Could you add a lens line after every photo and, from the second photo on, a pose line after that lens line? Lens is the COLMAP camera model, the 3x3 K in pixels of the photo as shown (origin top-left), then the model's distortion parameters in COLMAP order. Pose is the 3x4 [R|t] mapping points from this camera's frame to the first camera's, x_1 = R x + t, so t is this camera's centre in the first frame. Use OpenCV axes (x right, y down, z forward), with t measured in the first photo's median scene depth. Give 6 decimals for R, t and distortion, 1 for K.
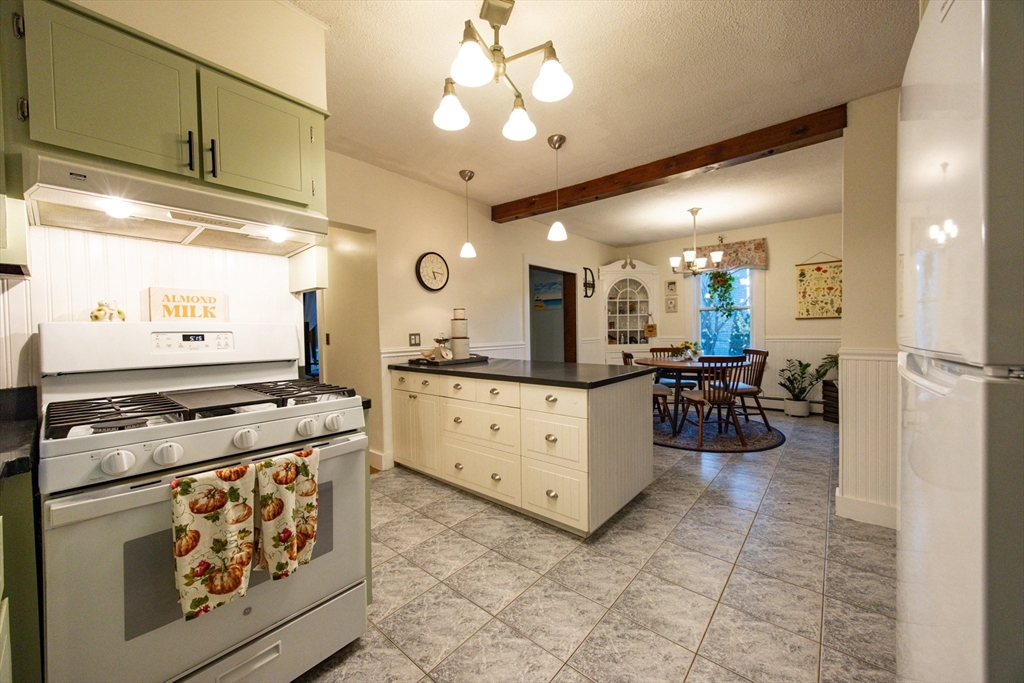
lens RADIAL K [[385.8, 0, 513.1], [0, 385.8, 339.2], [0, 0, 1]] dist [0.003560, 0.000190]
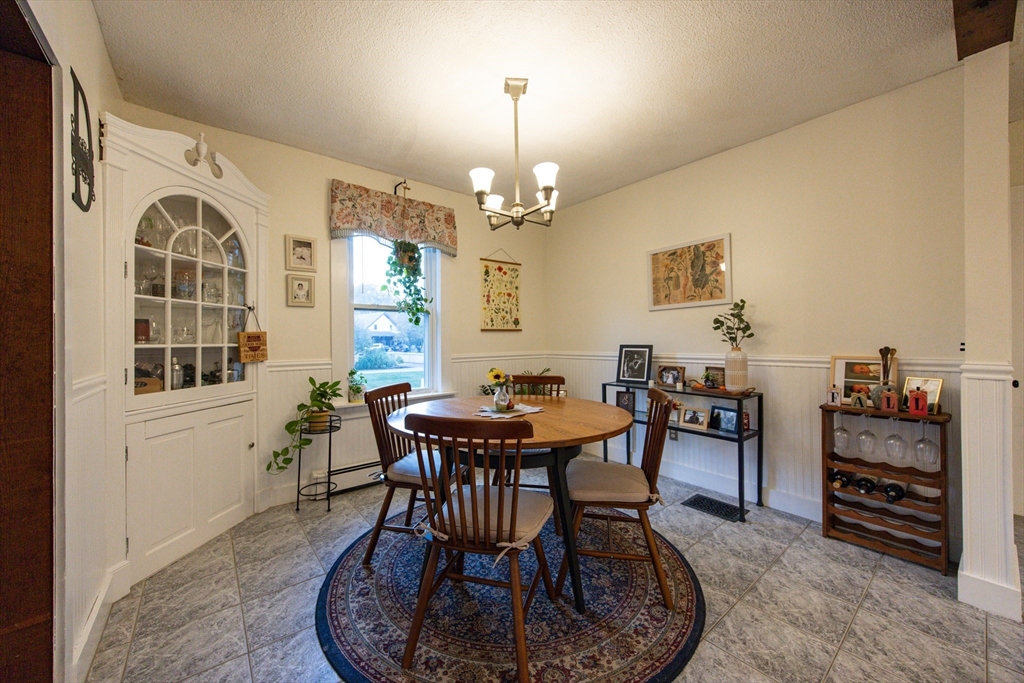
lens RADIAL K [[385.8, 0, 516.5], [0, 385.8, 342.3], [0, 0, 1]] dist [0.003560, 0.000190]
pose [[0.185404, 0.006016, 0.982644, 0.008607], [0.027866, 0.999547, -0.011377, -0.017714], [-0.982267, 0.029492, 0.185152, 0.766127]]
